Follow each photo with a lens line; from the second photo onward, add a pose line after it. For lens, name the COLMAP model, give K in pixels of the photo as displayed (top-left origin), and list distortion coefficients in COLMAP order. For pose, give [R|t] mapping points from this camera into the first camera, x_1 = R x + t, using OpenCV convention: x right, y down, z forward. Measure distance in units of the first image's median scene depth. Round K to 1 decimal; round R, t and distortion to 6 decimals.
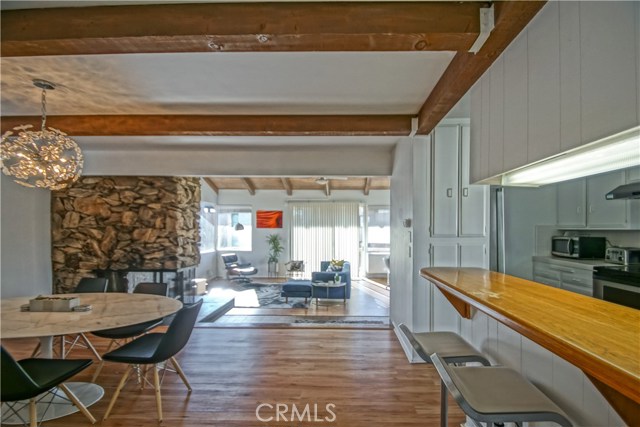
lens RADIAL K [[287.4, 0, 334.4], [0, 287.4, 226.0], [0, 0, 1]] dist [-0.008025, -0.004888]
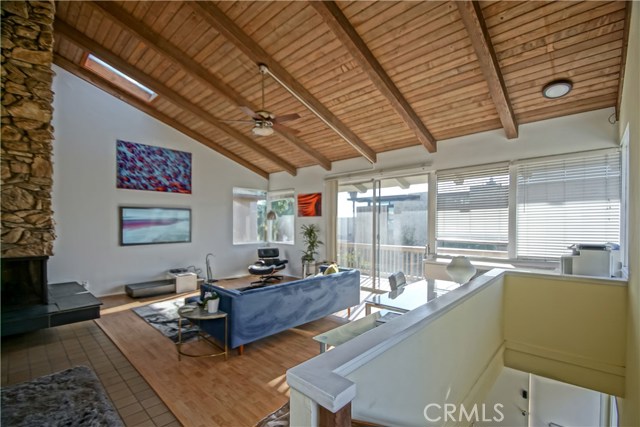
lens RADIAL K [[287.4, 0, 323.7], [0, 287.4, 227.7], [0, 0, 1]] dist [-0.008025, -0.004888]
pose [[0.764252, 0.006217, -0.644888, 0.709597], [0.008370, 0.999774, 0.019559, 0.054307], [0.644864, -0.020346, 0.764027, 1.032616]]
